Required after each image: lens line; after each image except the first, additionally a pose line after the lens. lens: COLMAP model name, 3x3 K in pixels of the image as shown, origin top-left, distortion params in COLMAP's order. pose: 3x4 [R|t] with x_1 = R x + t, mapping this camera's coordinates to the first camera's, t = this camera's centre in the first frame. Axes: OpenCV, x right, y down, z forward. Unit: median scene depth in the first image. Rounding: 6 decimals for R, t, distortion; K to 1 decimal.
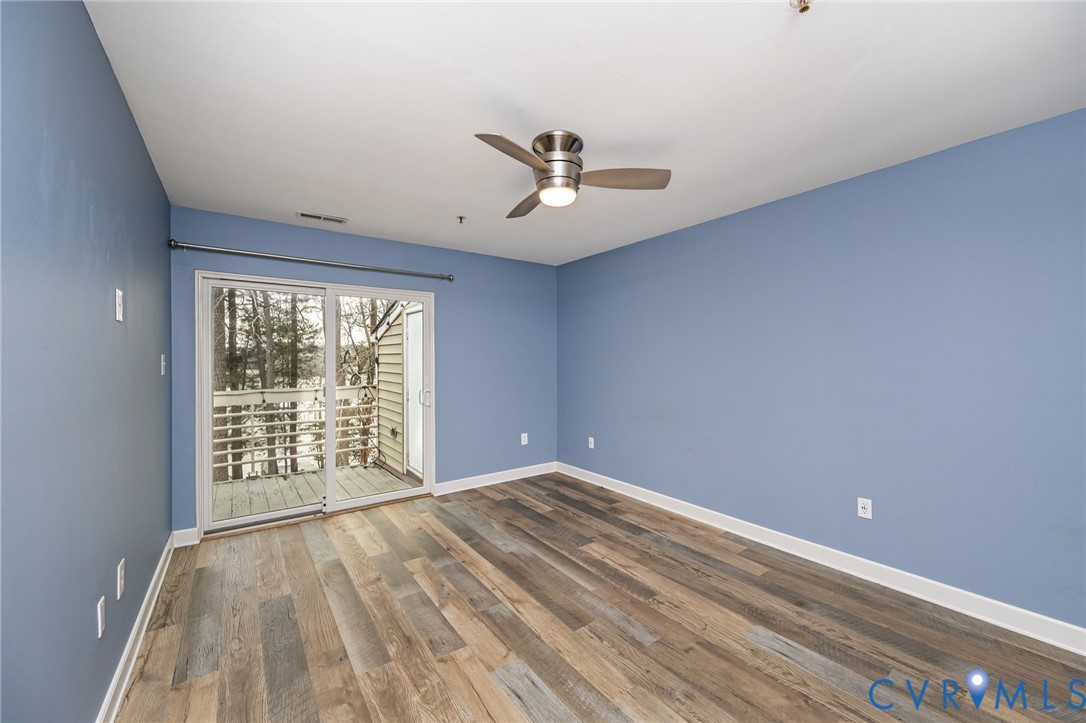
lens RADIAL K [[419.8, 0, 545.8], [0, 419.8, 363.1], [0, 0, 1]] dist [-0.008479, -0.000061]
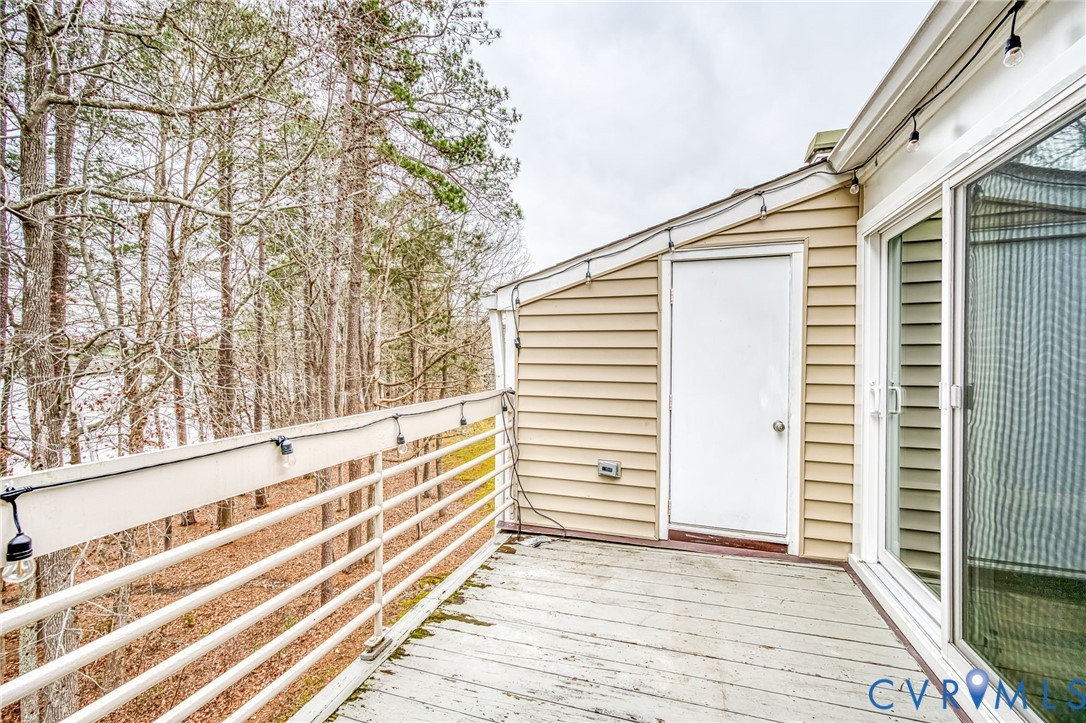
lens RADIAL K [[419.8, 0, 545.8], [0, 419.8, 363.1], [0, 0, 1]] dist [-0.008479, -0.000061]
pose [[0.811177, -0.001288, 0.584799, -0.151402], [-0.002662, 0.999979, 0.005894, 0.003656], [-0.584795, -0.006338, 0.811157, 0.117745]]
